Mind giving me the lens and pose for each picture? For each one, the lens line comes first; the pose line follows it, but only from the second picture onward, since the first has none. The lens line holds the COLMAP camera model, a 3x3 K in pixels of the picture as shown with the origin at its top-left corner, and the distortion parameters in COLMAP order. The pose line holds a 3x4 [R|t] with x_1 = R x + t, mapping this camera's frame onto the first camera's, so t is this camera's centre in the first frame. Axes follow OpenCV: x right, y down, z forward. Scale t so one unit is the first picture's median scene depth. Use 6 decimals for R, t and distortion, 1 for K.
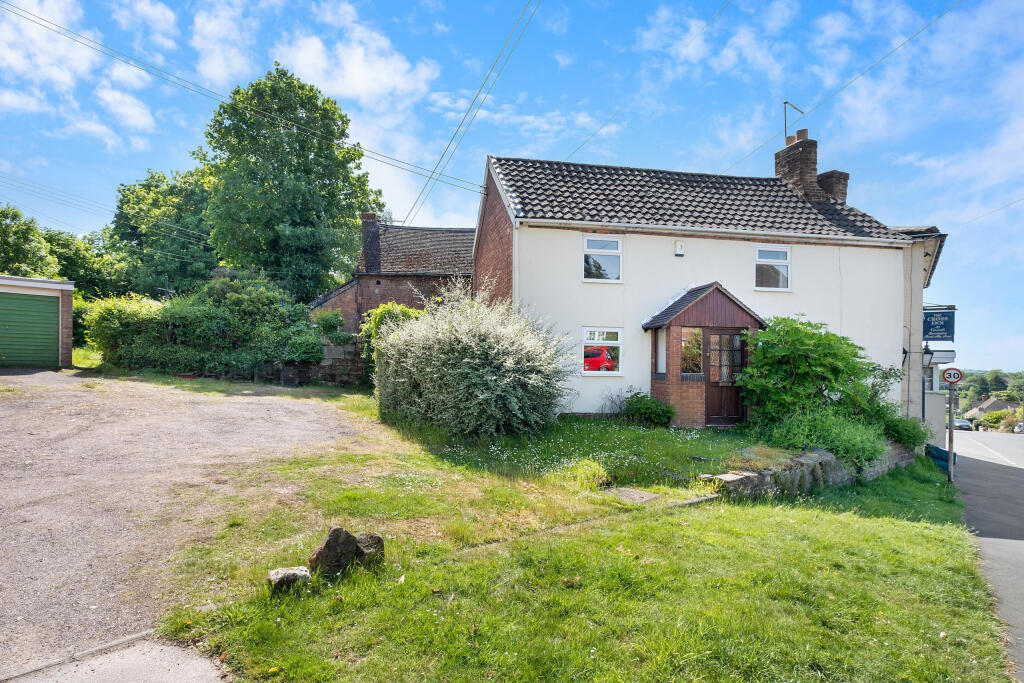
lens RADIAL K [[529.7, 0, 527.6], [0, 529.7, 363.7], [0, 0, 1]] dist [0.001554, 0.000570]
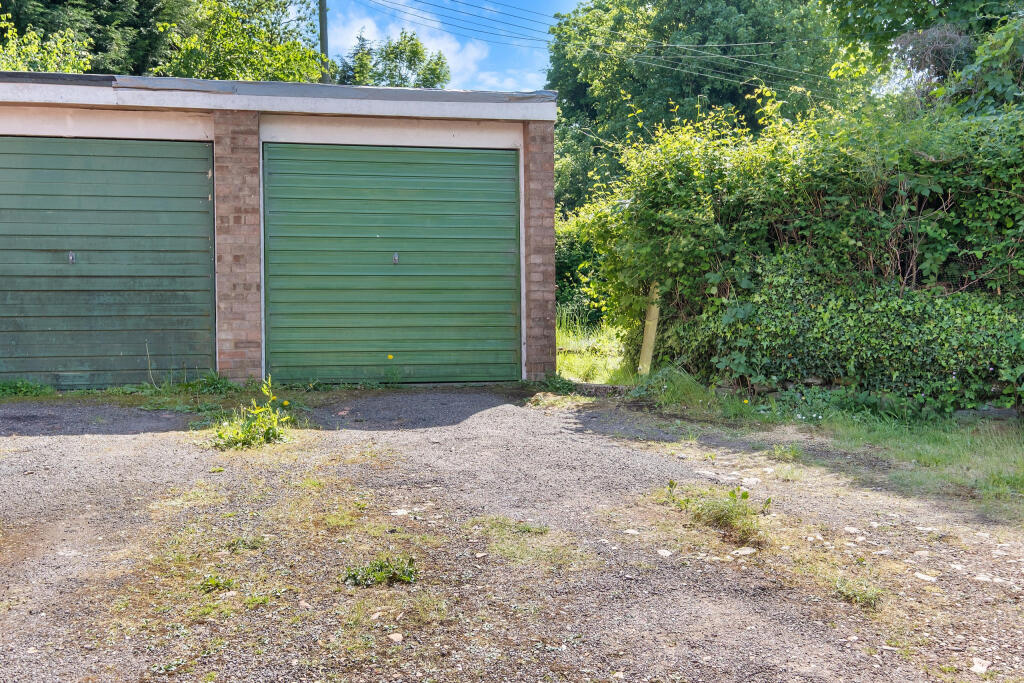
lens RADIAL K [[1038.8, 0, 512.5], [0, 1038.8, 342.5], [0, 0, 1]] dist [-0.006135, 0.000000]
pose [[0.780555, -0.024715, -0.624598, -0.521395], [0.020318, 0.999693, -0.014166, -0.008661], [0.624757, -0.001633, 0.780818, 0.540282]]
